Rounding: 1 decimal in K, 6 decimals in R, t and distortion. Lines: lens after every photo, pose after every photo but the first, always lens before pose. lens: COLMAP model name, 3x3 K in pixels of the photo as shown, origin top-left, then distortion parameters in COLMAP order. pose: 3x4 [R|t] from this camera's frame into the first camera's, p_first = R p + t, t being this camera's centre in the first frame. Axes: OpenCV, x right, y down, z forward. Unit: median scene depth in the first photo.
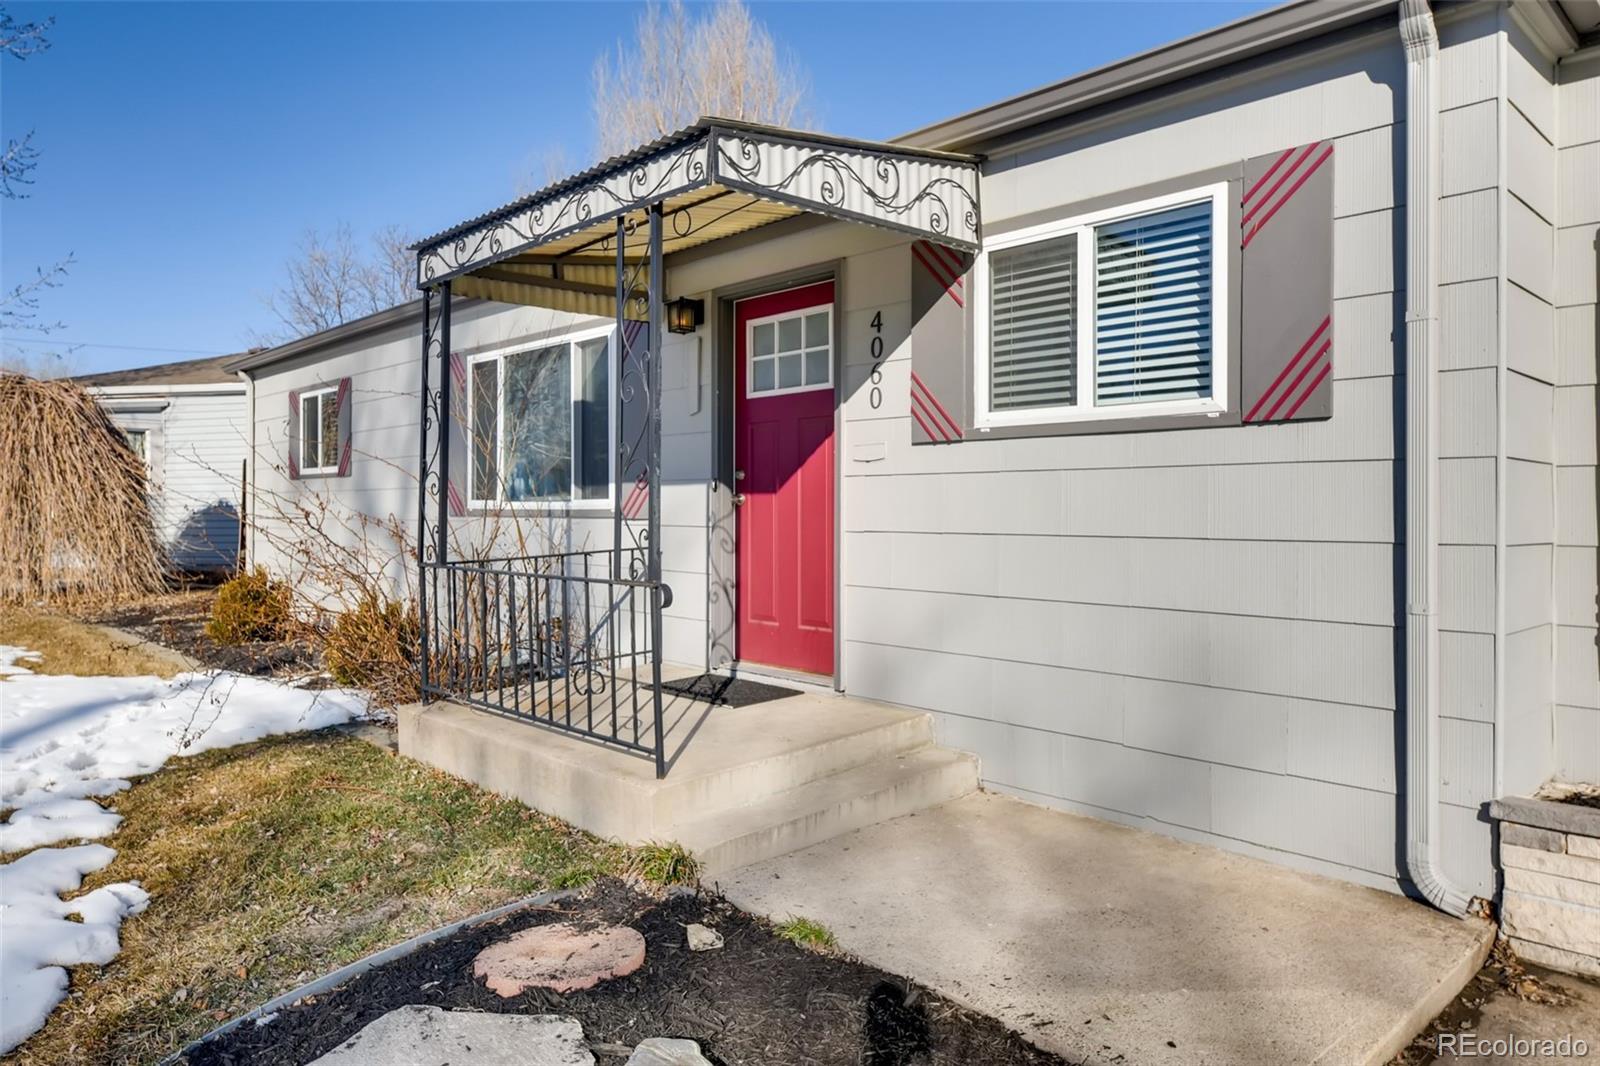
lens RADIAL K [[1046.9, 0, 799.9], [0, 1046.9, 506.0], [0, 0, 1]] dist [0.008198, 0.000827]
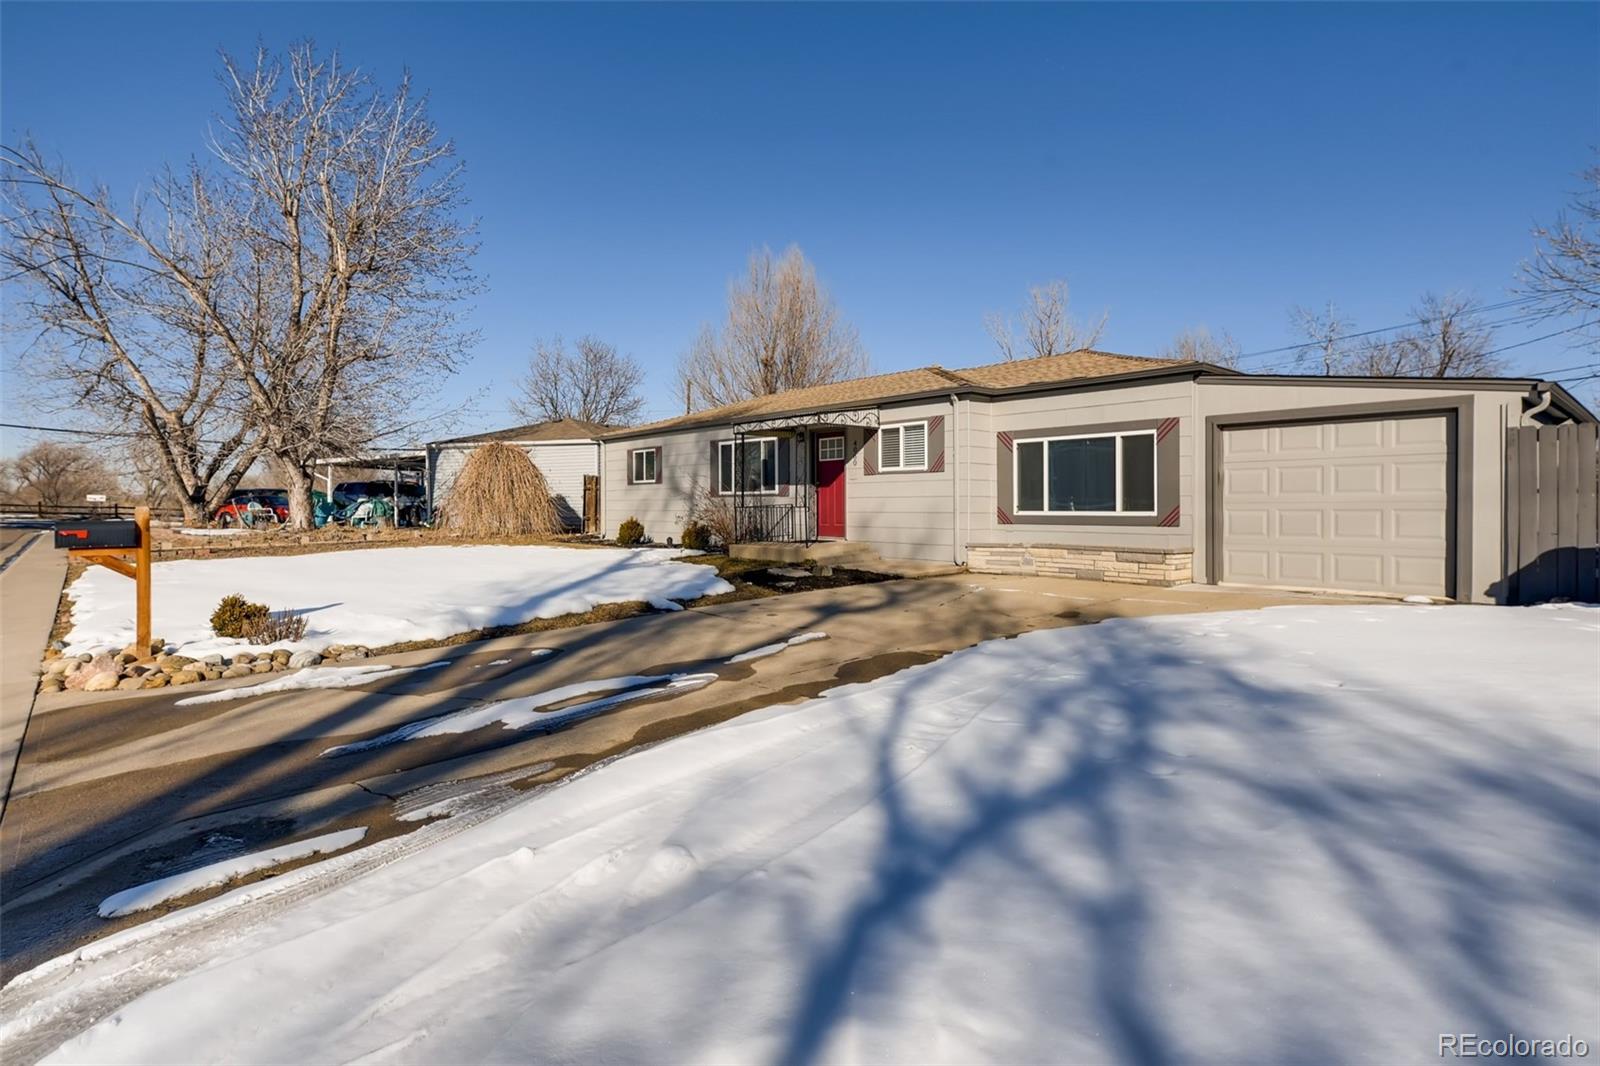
lens RADIAL K [[784.0, 0, 802.6], [0, 784.0, 507.4], [0, 0, 1]] dist [-0.000808, -0.000093]
pose [[0.999709, -0.003472, -0.023870, -0.057580], [0.003585, 0.999983, 0.004654, 0.051660], [0.023854, -0.004738, 0.999704, -2.089181]]
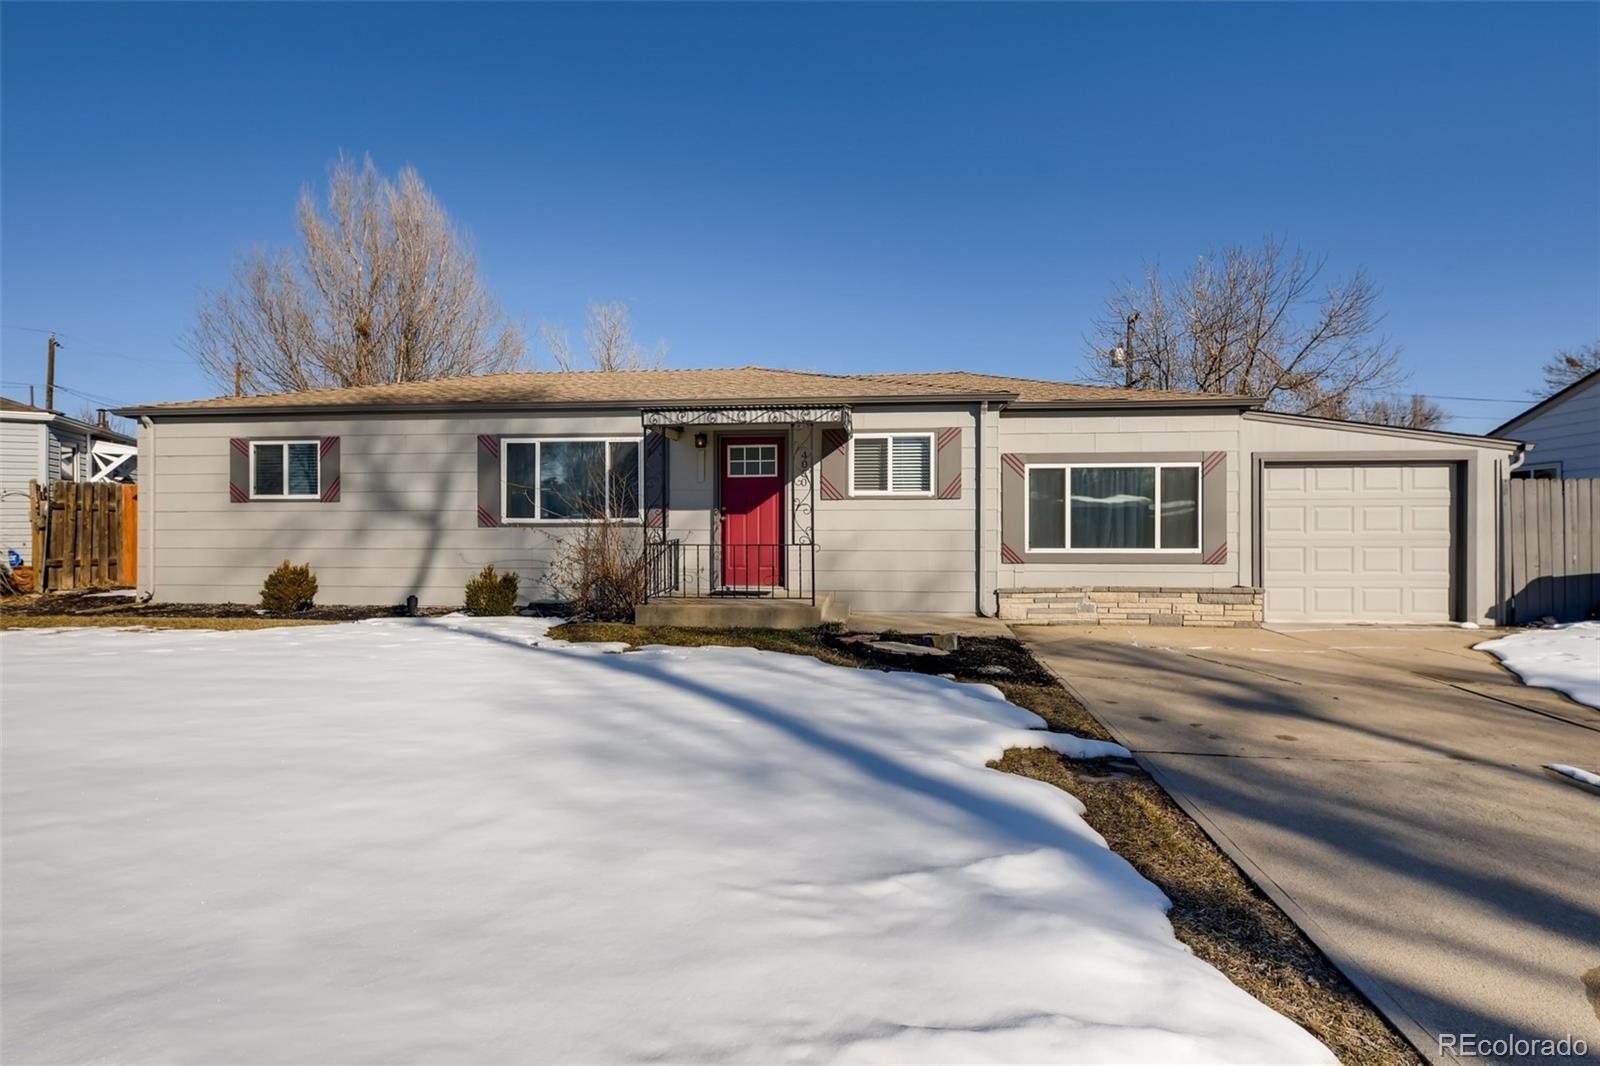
lens RADIAL K [[769.7, 0, 807.4], [0, 769.7, 535.0], [0, 0, 1]] dist [0.008674, 0.001213]
pose [[0.764032, -0.000614, 0.645178, -1.370887], [-0.001323, 0.999996, 0.002519, 0.035422], [-0.645177, -0.002778, 0.764028, -0.633417]]
